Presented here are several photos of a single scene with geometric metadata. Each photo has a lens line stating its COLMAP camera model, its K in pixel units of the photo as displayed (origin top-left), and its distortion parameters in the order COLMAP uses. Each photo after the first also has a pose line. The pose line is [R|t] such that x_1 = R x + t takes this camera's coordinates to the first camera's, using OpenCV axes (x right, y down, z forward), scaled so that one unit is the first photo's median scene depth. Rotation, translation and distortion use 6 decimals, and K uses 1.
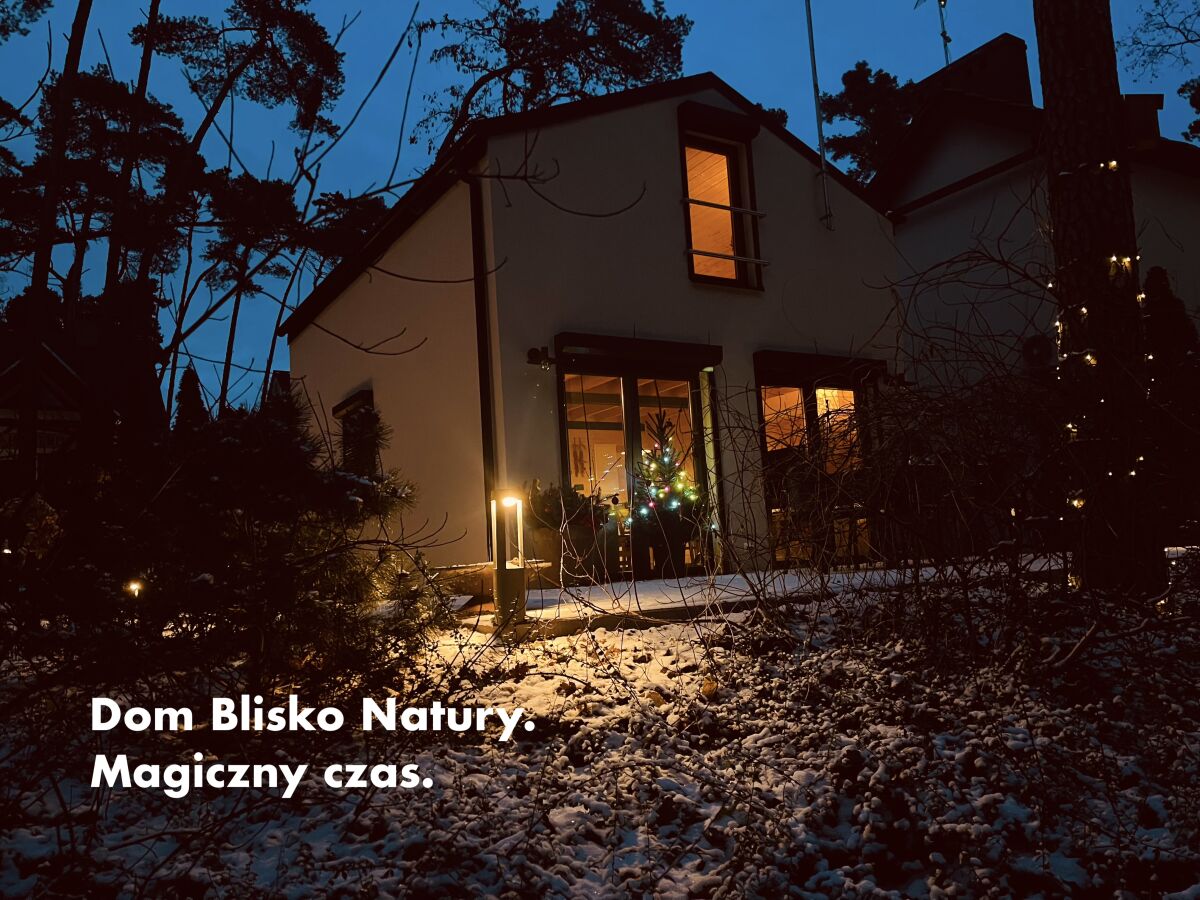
lens RADIAL K [[902.5, 0, 607.7], [0, 902.5, 437.0], [0, 0, 1]] dist [0.099080, -0.137673]
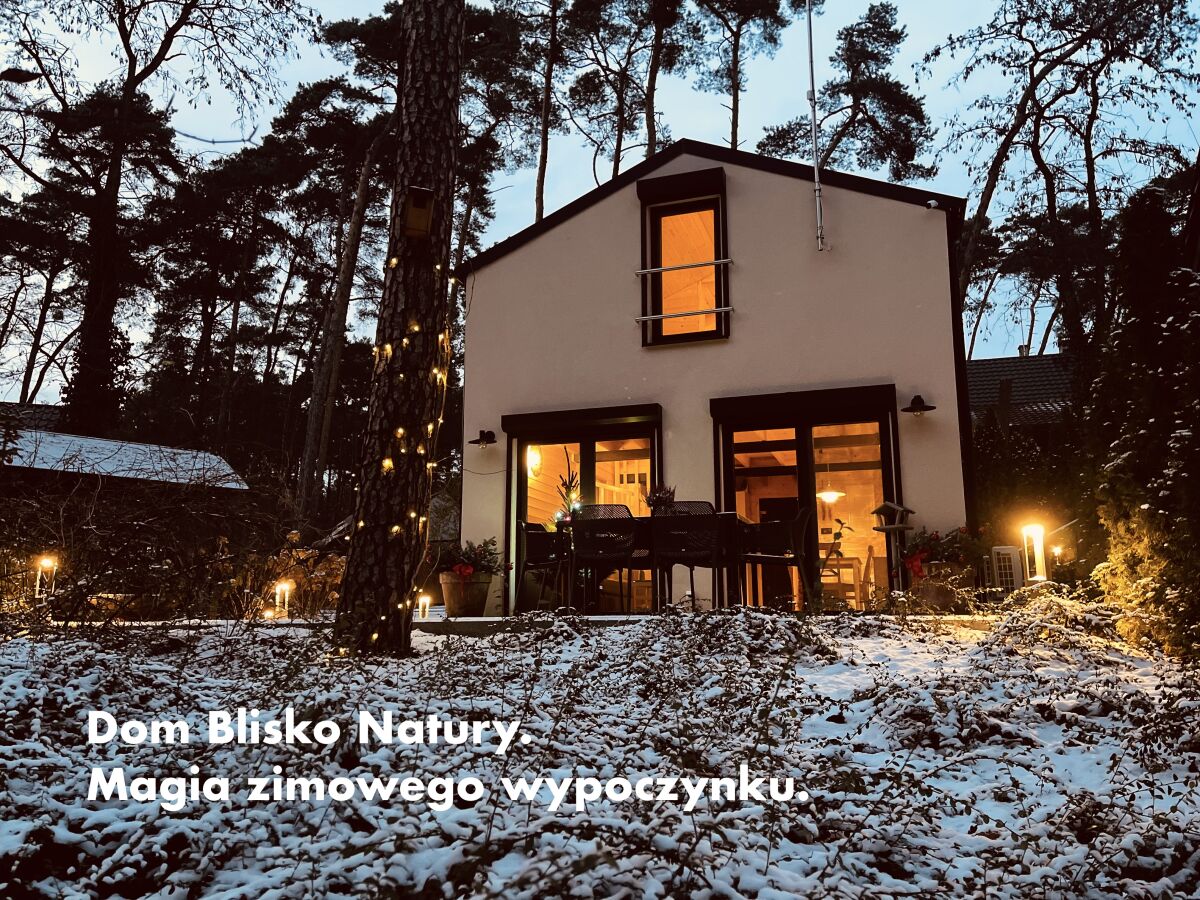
lens RADIAL K [[904.9, 0, 600.0], [0, 904.9, 450.0], [0, 0, 1]] dist [0.088332, -0.119672]
pose [[0.632301, -0.079393, -0.770644, 0.257400], [0.061496, 0.996740, -0.052229, 0.000586], [0.772278, -0.014367, 0.635122, 0.082359]]
